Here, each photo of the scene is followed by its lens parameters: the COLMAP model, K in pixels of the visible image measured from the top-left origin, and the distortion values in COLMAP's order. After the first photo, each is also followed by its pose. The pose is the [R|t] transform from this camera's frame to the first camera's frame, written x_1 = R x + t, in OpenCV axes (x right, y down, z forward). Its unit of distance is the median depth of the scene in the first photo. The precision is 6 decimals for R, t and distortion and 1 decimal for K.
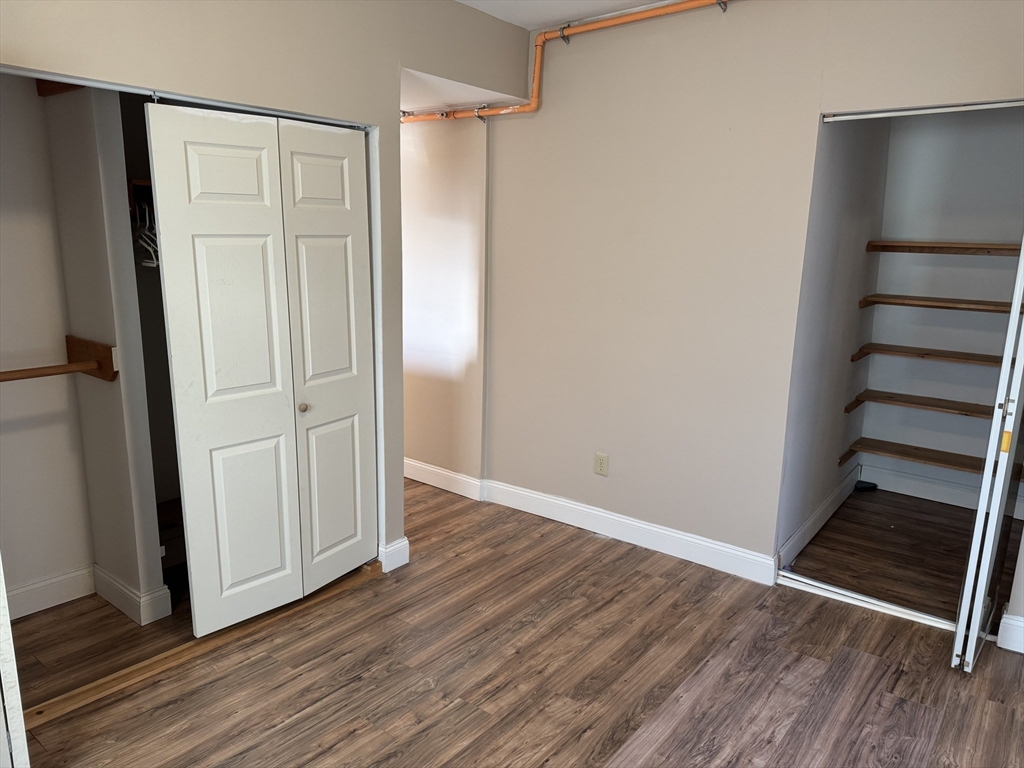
lens RADIAL K [[721.8, 0, 509.2], [0, 721.8, 387.3], [0, 0, 1]] dist [0.037862, -0.034052]
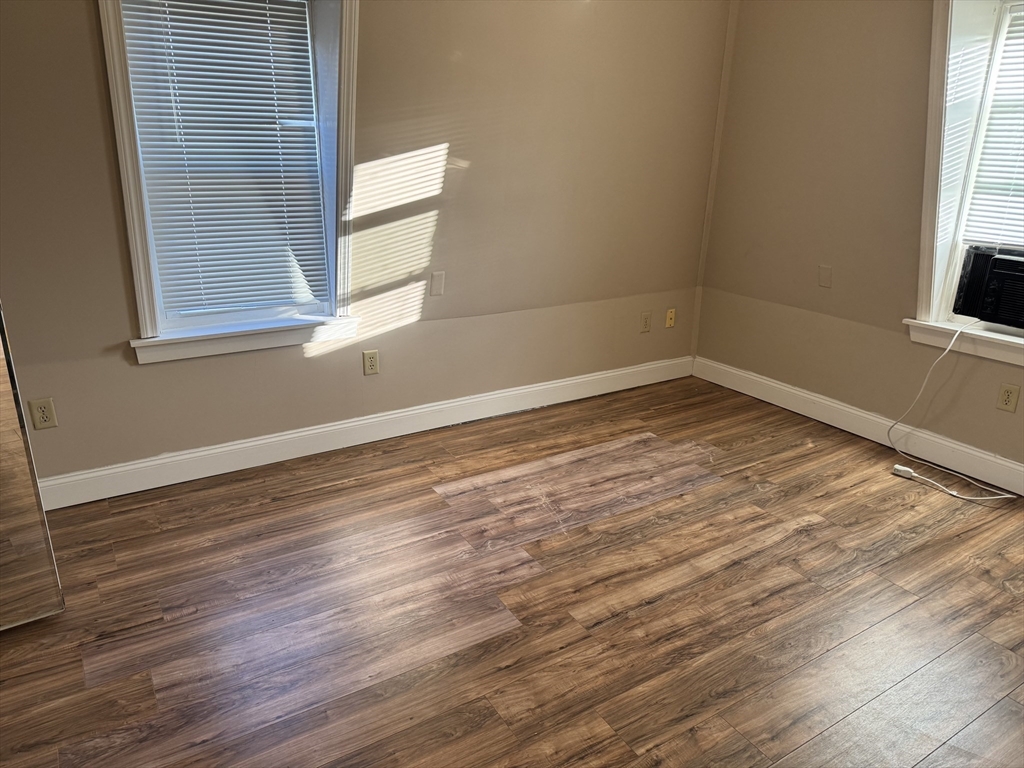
lens RADIAL K [[721.8, 0, 513.2], [0, 721.8, 381.4], [0, 0, 1]] dist [0.037862, -0.034052]
pose [[-0.943156, -0.141425, 0.300760, -0.122660], [0.034869, 0.857844, 0.512726, -0.293375], [-0.330517, 0.494067, -0.804149, 1.503899]]
